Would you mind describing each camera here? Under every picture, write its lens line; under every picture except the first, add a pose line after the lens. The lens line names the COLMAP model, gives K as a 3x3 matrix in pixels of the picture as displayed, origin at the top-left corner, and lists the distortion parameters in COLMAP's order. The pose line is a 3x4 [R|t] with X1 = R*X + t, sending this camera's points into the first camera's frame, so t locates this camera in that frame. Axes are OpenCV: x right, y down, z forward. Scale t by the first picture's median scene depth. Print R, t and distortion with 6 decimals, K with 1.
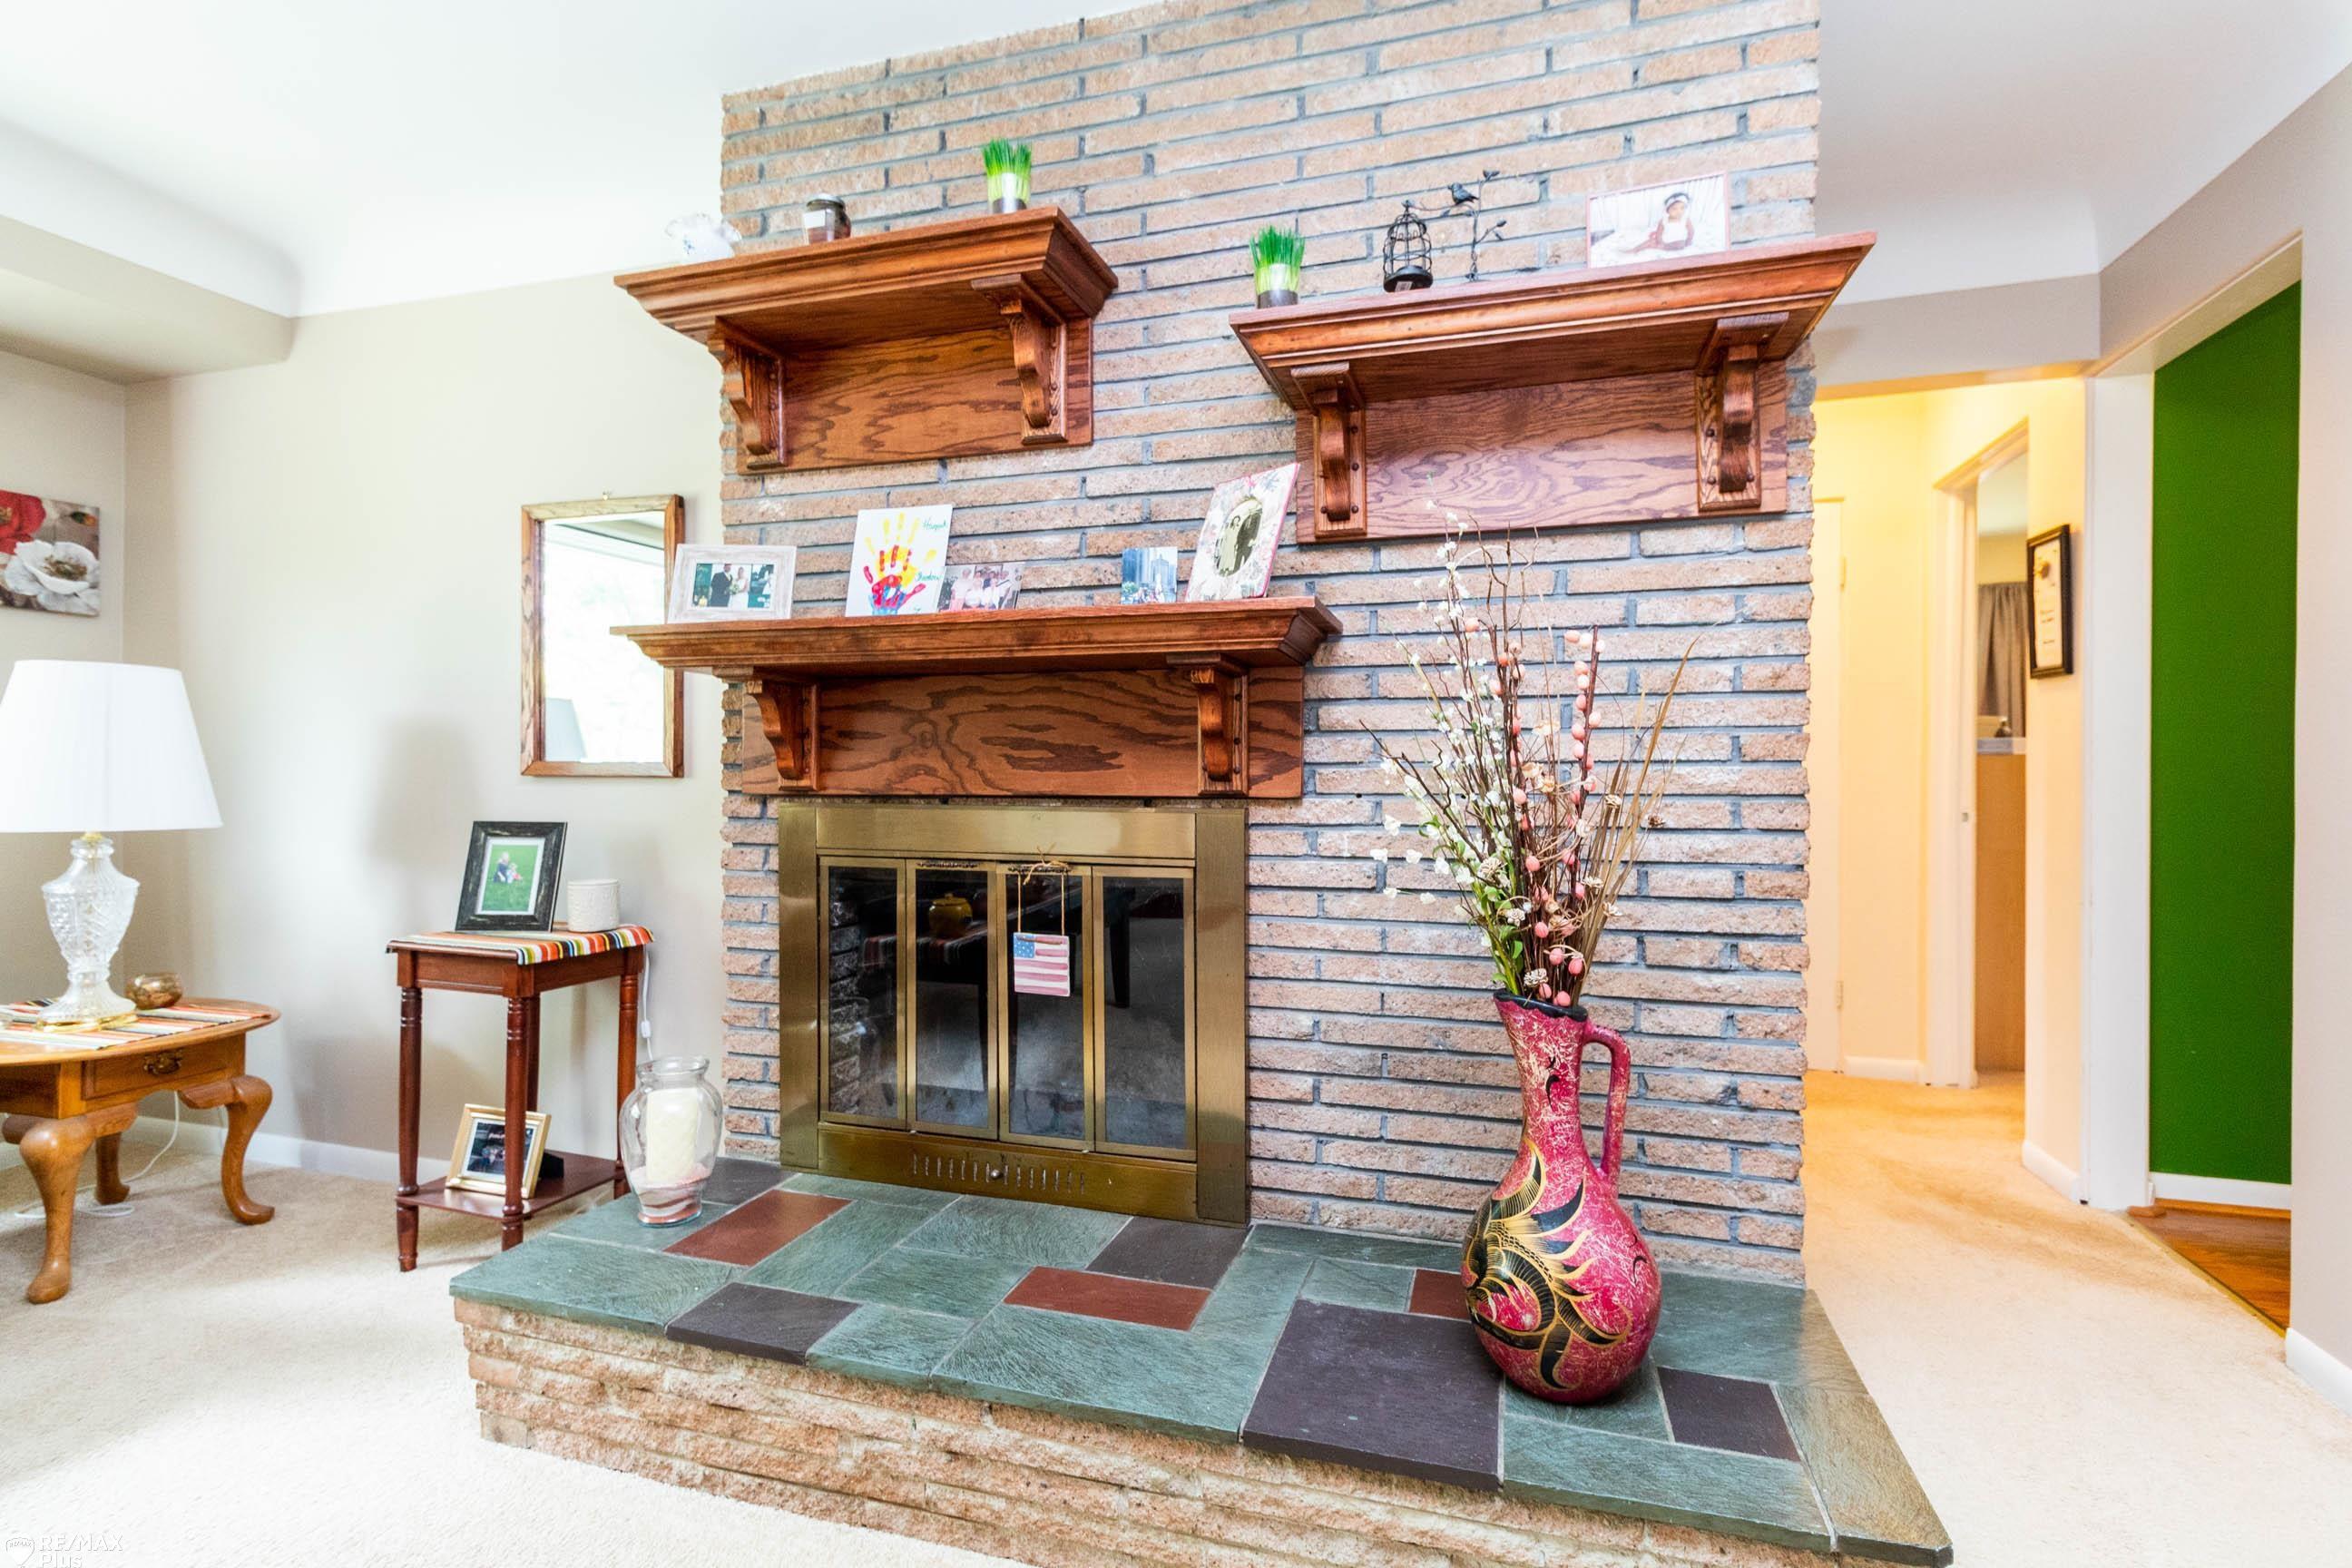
lens RADIAL K [[1110.8, 0, 1175.7], [0, 1110.8, 781.7], [0, 0, 1]] dist [0.017169, -0.001653]
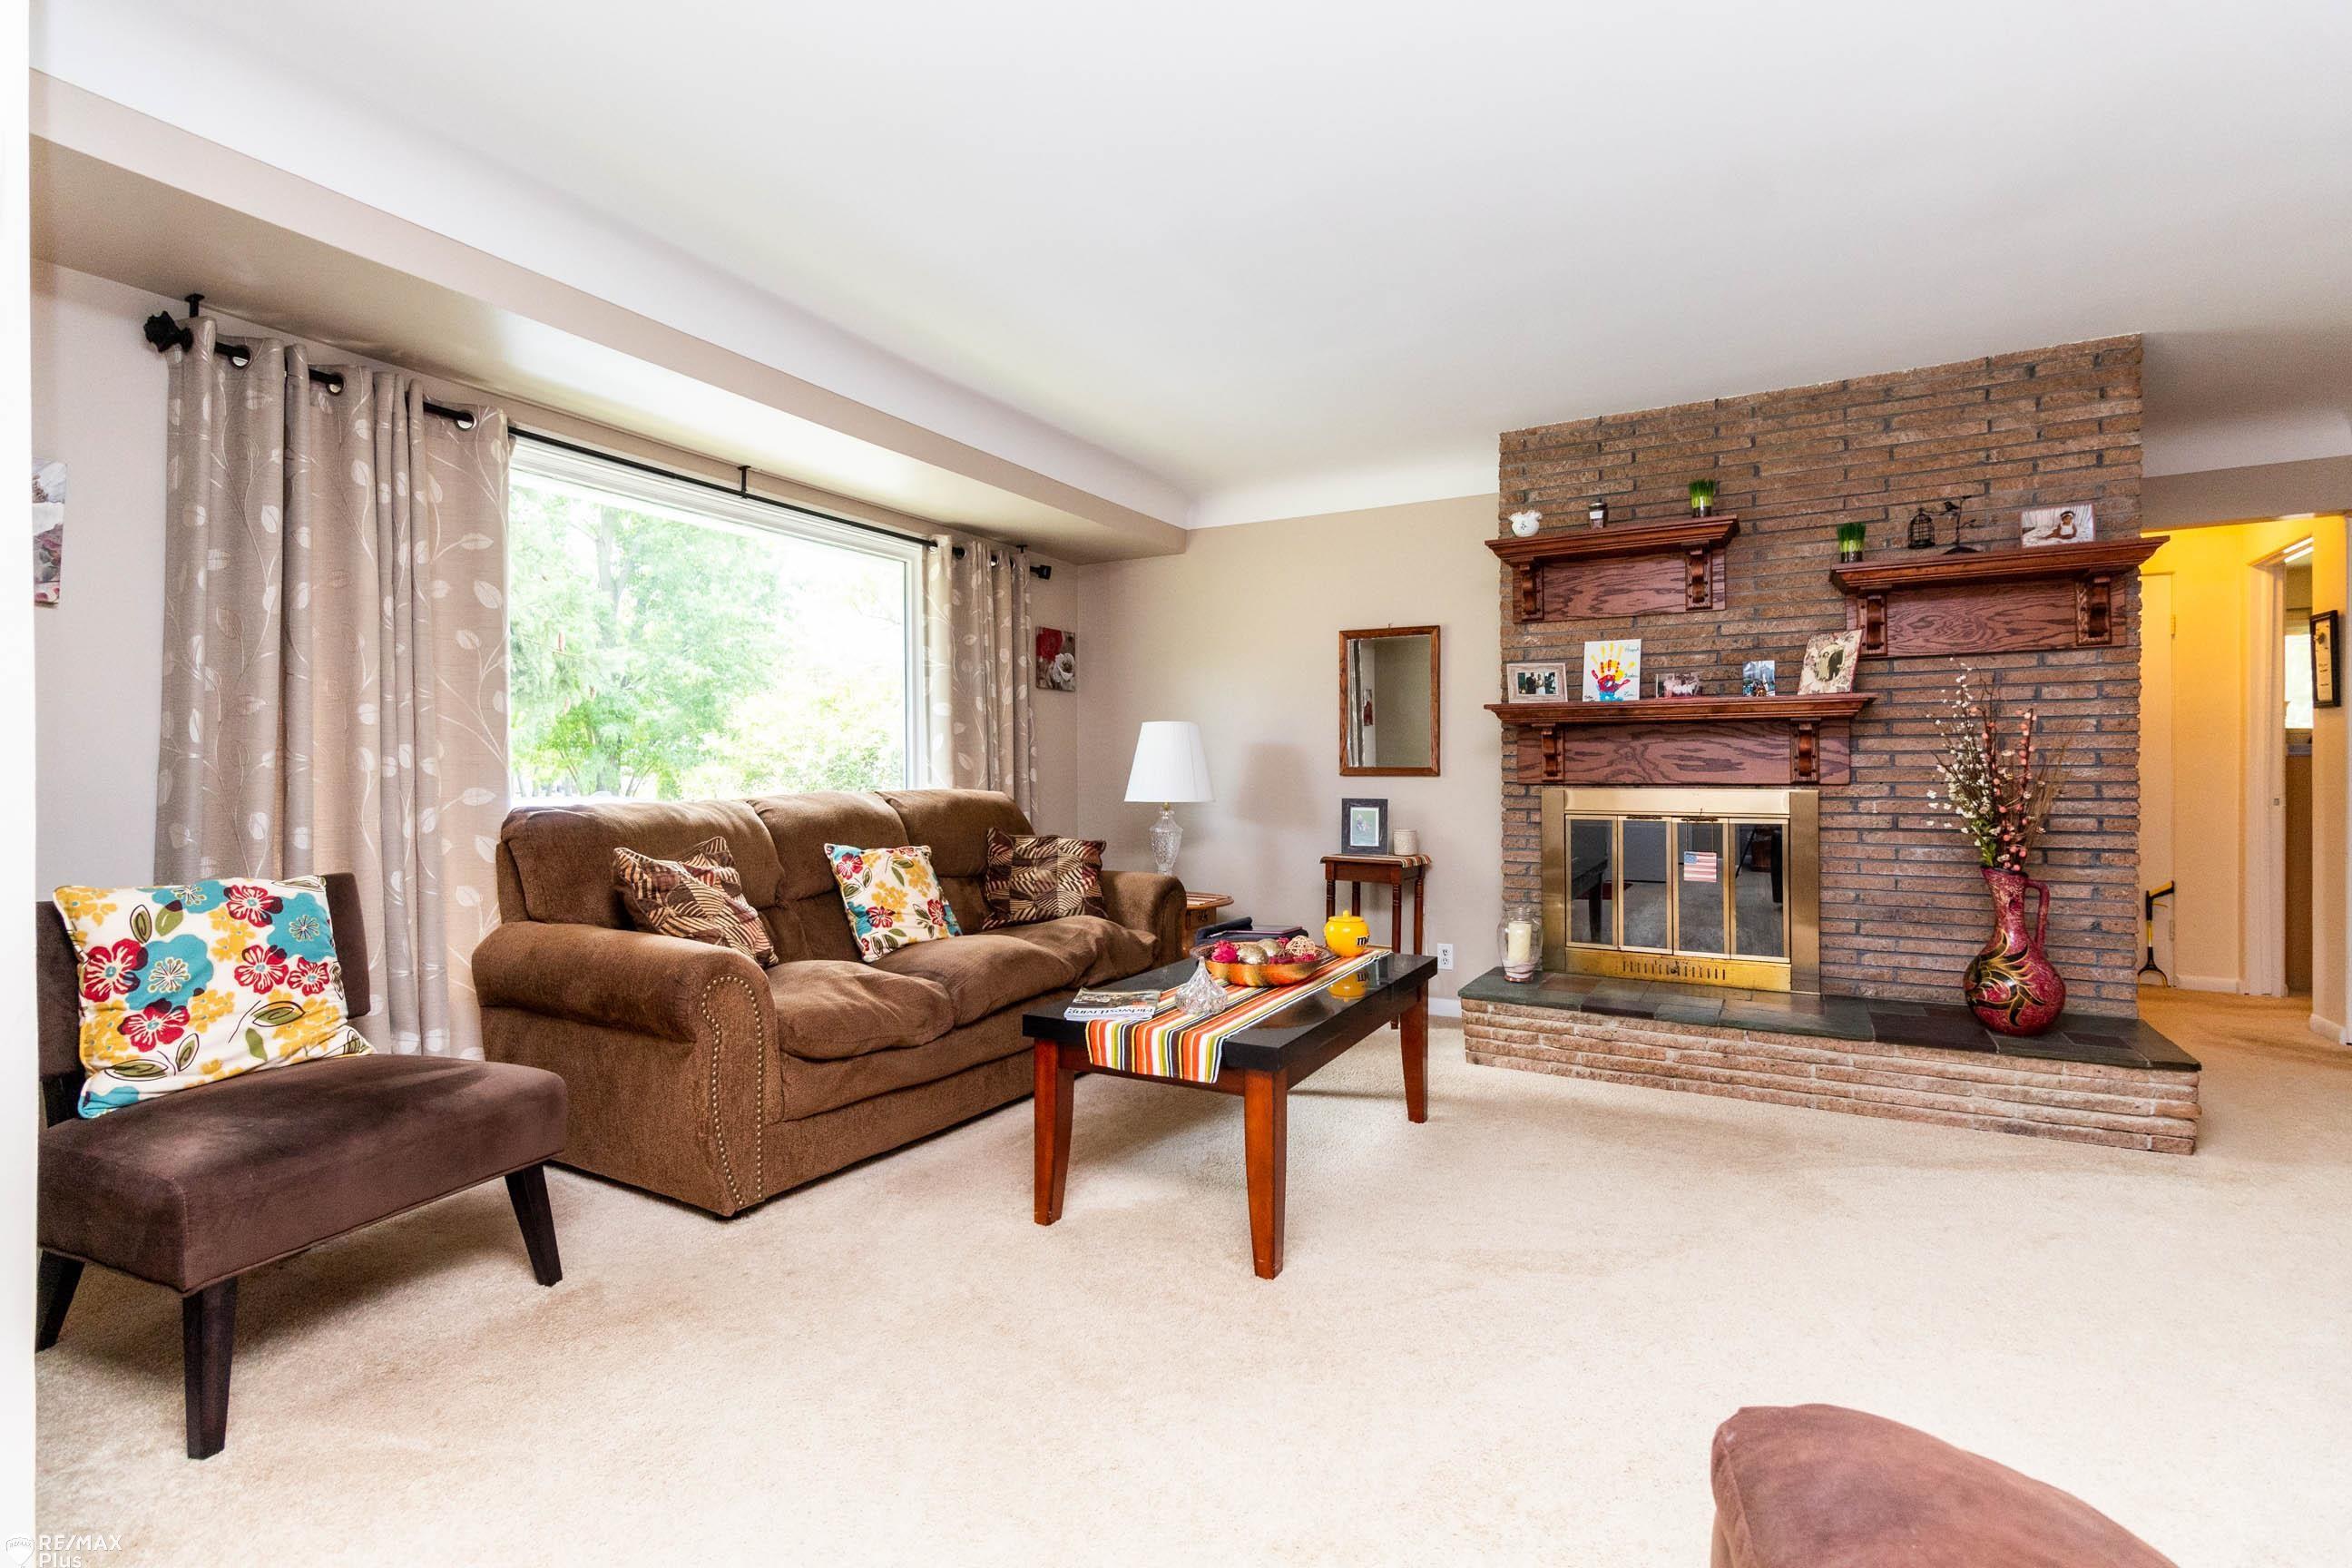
lens RADIAL K [[1110.8, 0, 1173.2], [0, 1110.8, 776.3], [0, 0, 1]] dist [0.017169, -0.001653]
pose [[0.979433, -0.002980, -0.201747, -0.696655], [0.002105, 0.999987, -0.004553, 0.006627], [0.201758, 0.004035, 0.979427, -1.273032]]
